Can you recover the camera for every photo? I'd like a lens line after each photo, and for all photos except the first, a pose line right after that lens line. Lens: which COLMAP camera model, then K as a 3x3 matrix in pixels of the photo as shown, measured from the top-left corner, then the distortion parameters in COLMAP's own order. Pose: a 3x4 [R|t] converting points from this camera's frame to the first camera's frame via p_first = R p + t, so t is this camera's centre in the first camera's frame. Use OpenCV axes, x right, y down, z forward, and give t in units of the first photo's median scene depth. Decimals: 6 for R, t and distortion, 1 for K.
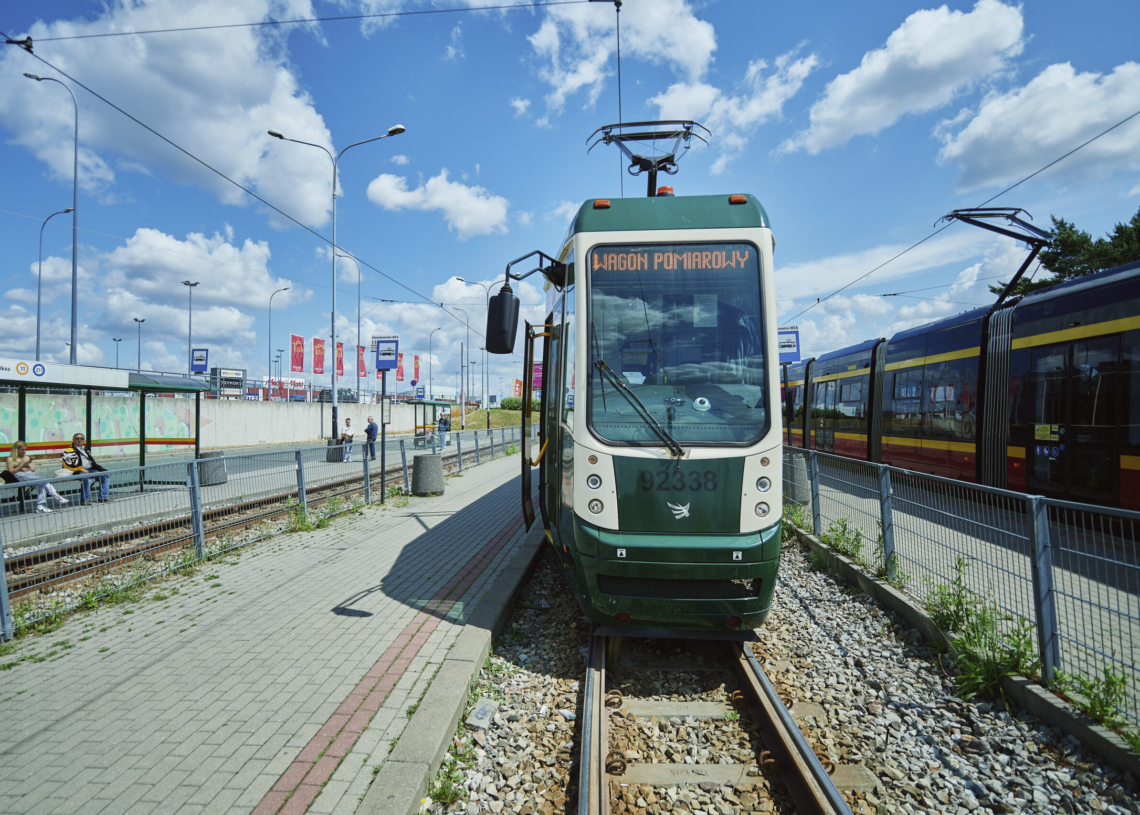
lens RADIAL K [[596.4, 0, 565.9], [0, 596.4, 417.2], [0, 0, 1]] dist [0.001258, -0.013859]
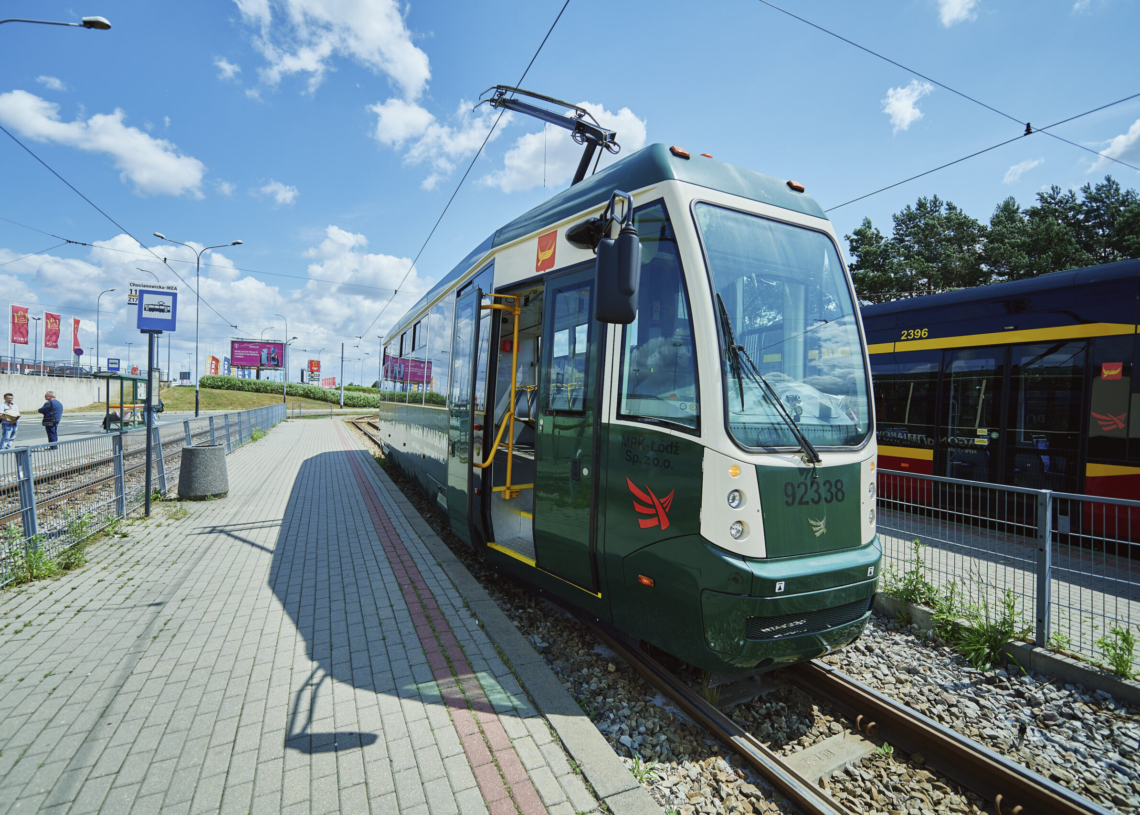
lens RADIAL K [[510.9, 0, 567.6], [0, 510.9, 415.4], [0, 0, 1]] dist [-0.005233, -0.000482]
pose [[0.858015, 0.017079, 0.513340, -0.412910], [-0.029489, 0.999436, 0.016037, -0.005181], [-0.512777, -0.028898, 0.858036, 0.455105]]
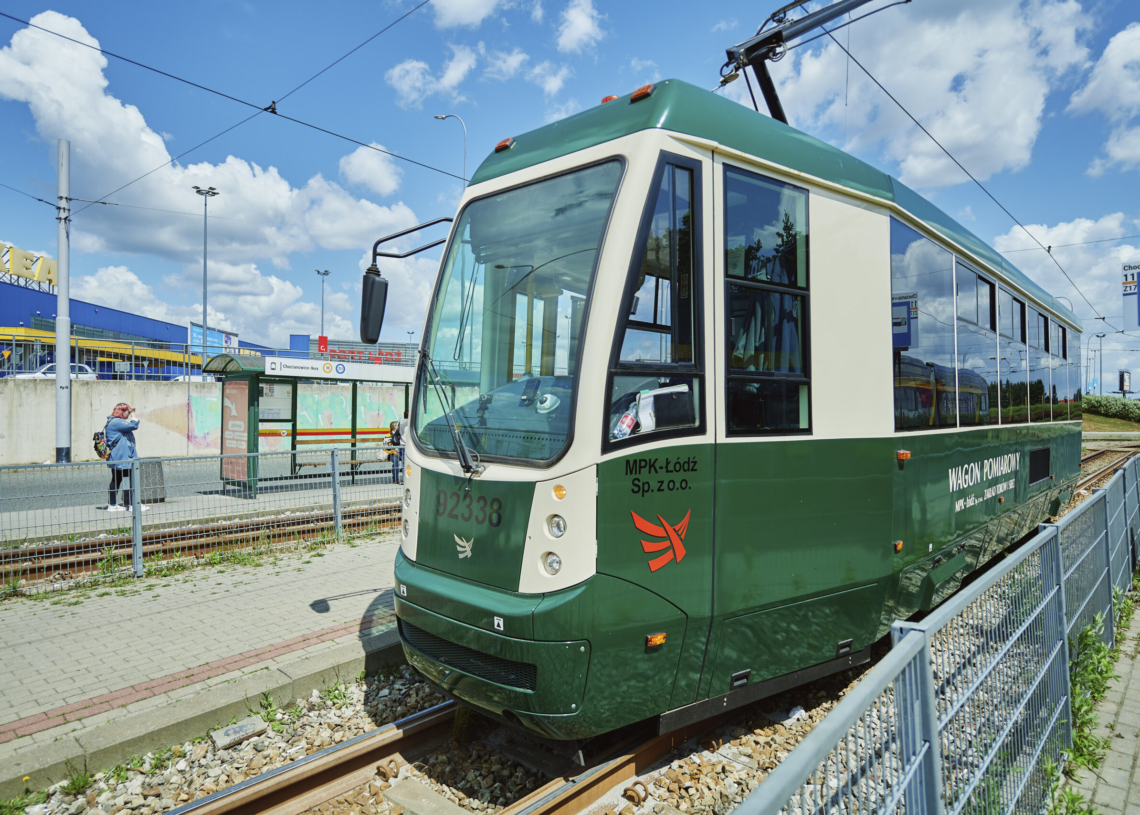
lens RADIAL K [[680.4, 0, 567.1], [0, 680.4, 416.9], [0, 0, 1]] dist [-0.001901, -0.001017]
pose [[0.791142, 0.020824, -0.611278, 0.658381], [-0.015937, 0.999783, 0.013432, -0.015543], [0.611425, -0.000885, 0.791302, 0.336068]]
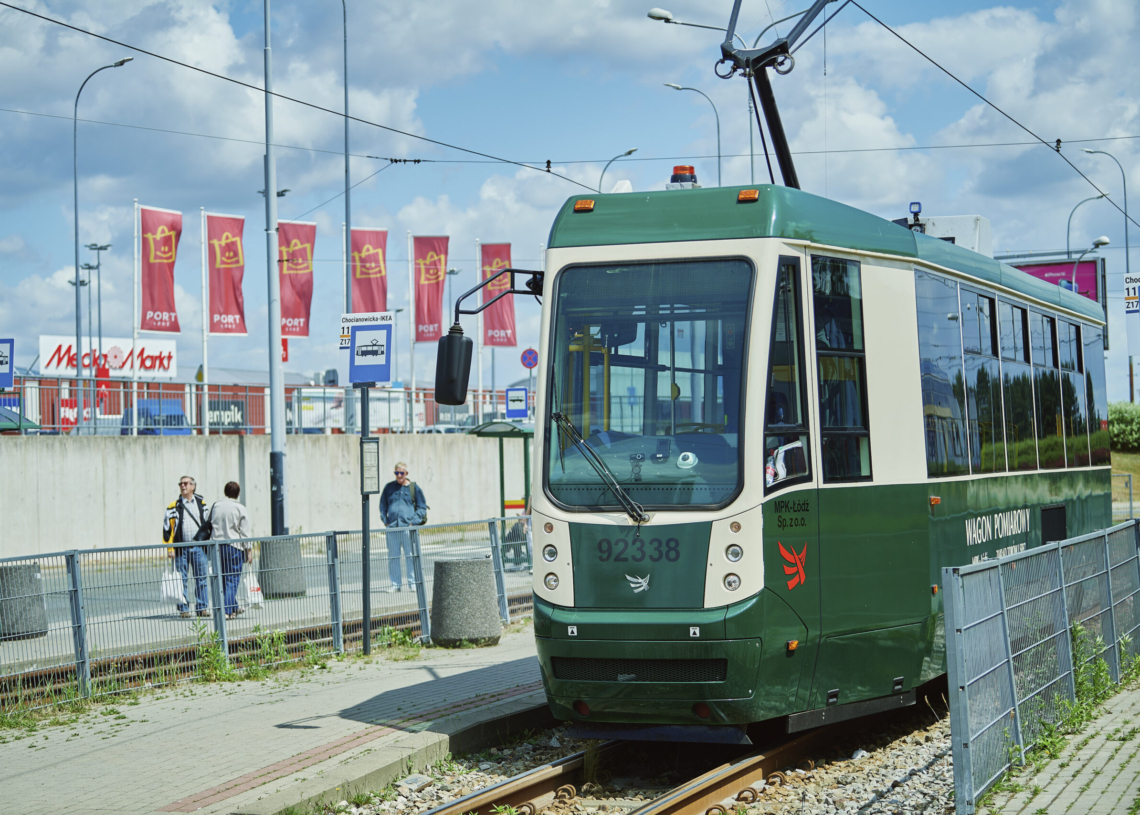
lens RADIAL K [[2433.0, 0, 570.0], [0, 2433.0, 407.5], [0, 0, 1]] dist [0.047379, 0.118937]
pose [[0.968065, -0.025257, -0.249425, 0.812236], [0.019262, 0.999465, -0.026446, -0.008084], [0.249960, 0.020797, 0.968033, -2.043685]]
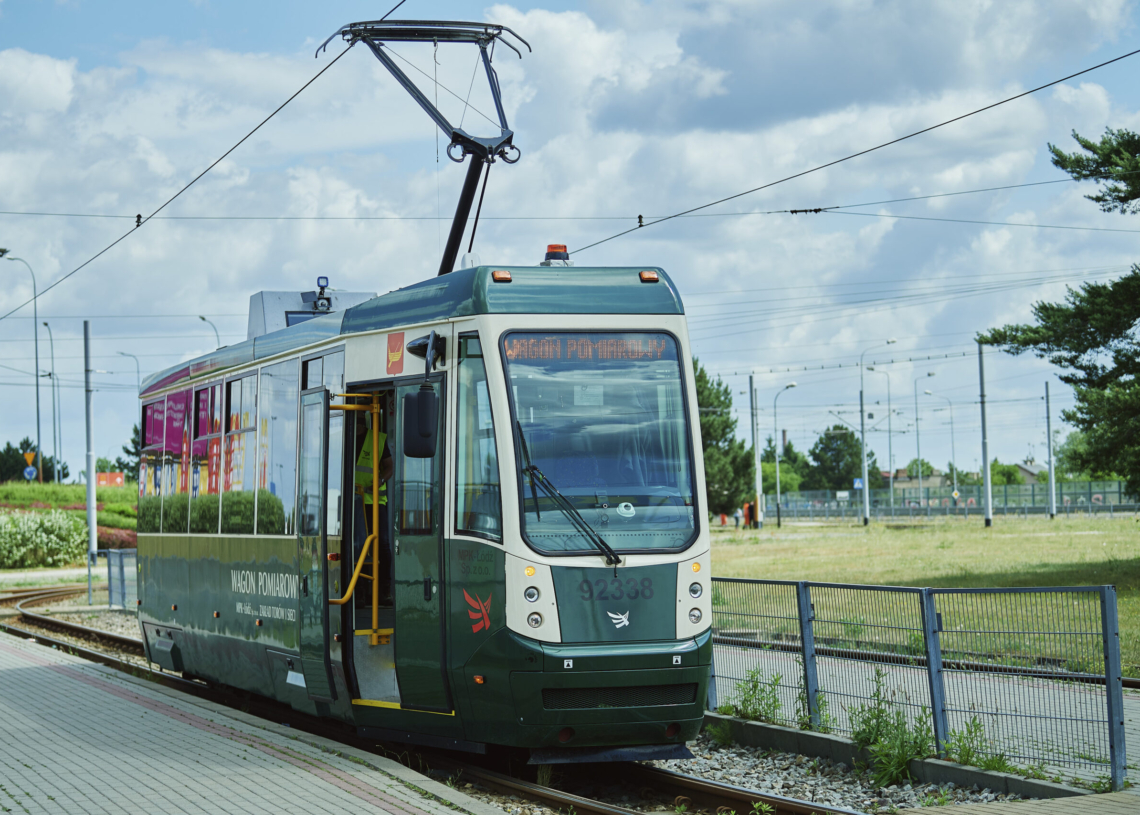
lens RADIAL K [[2667.9, 0, 610.5], [0, 2667.9, 403.5], [0, 0, 1]] dist [0.067138, 0.145430]
pose [[0.912299, -0.002407, 0.409518, -1.324341], [0.023534, 0.998638, -0.046558, 0.004908], [-0.408849, 0.052112, 0.911113, -2.462069]]
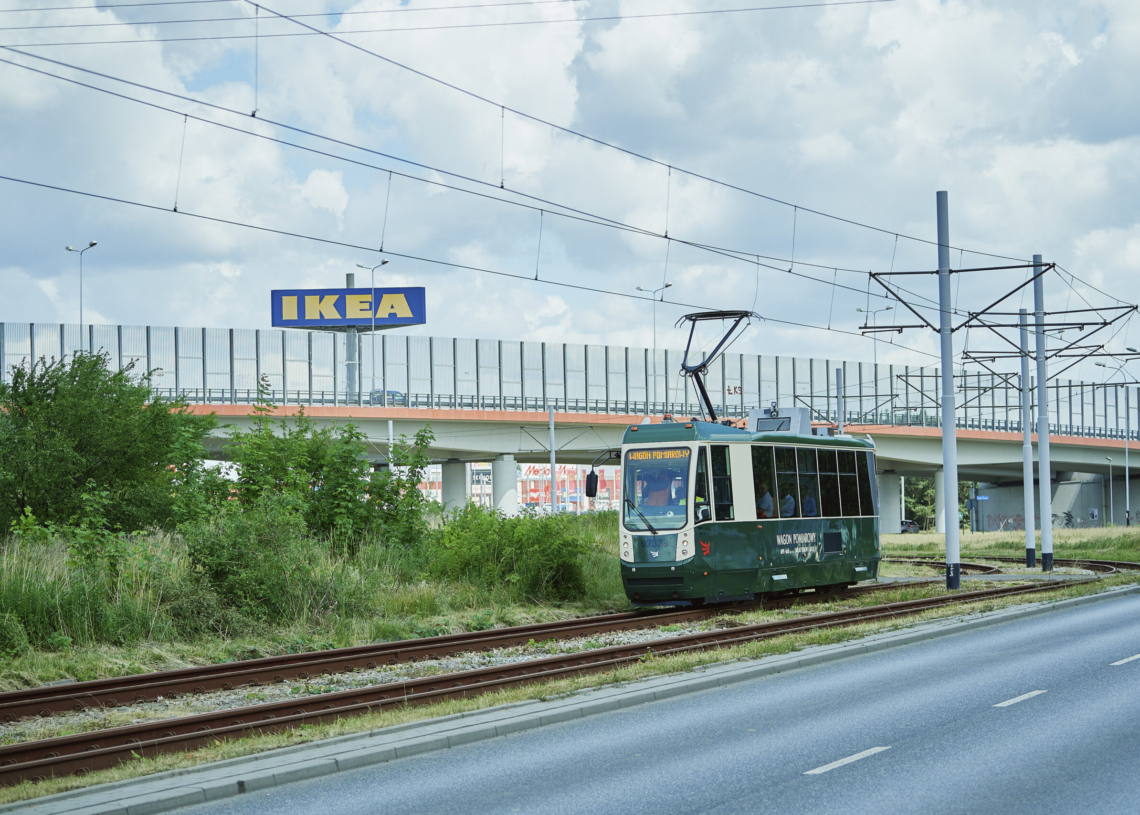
lens RADIAL K [[2667.9, 0, 610.5], [0, 2667.9, 403.5], [0, 0, 1]] dist [0.067138, 0.145430]
pose [[0.971975, -0.035836, -0.232338, 2.325997], [0.025250, 0.998510, -0.048378, 0.046261], [0.233726, 0.041155, 0.971431, -8.897687]]
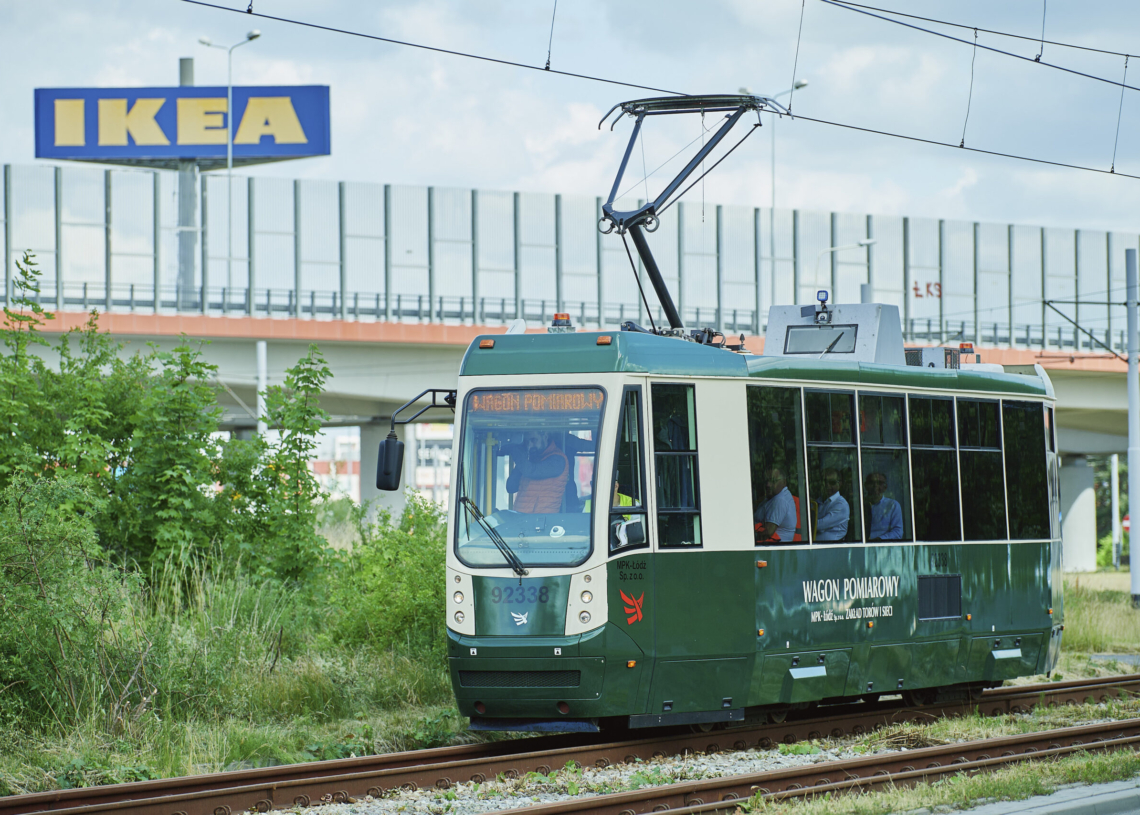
lens RADIAL K [[5012.2, 0, 570.0], [0, 5012.2, 407.5], [0, 0, 1]] dist [0.157106, -2.422604]
pose [[0.963751, -0.022435, -0.265858, 2.520069], [0.014704, 0.999410, -0.031033, 0.034802], [0.266397, 0.025998, 0.963513, -7.409781]]
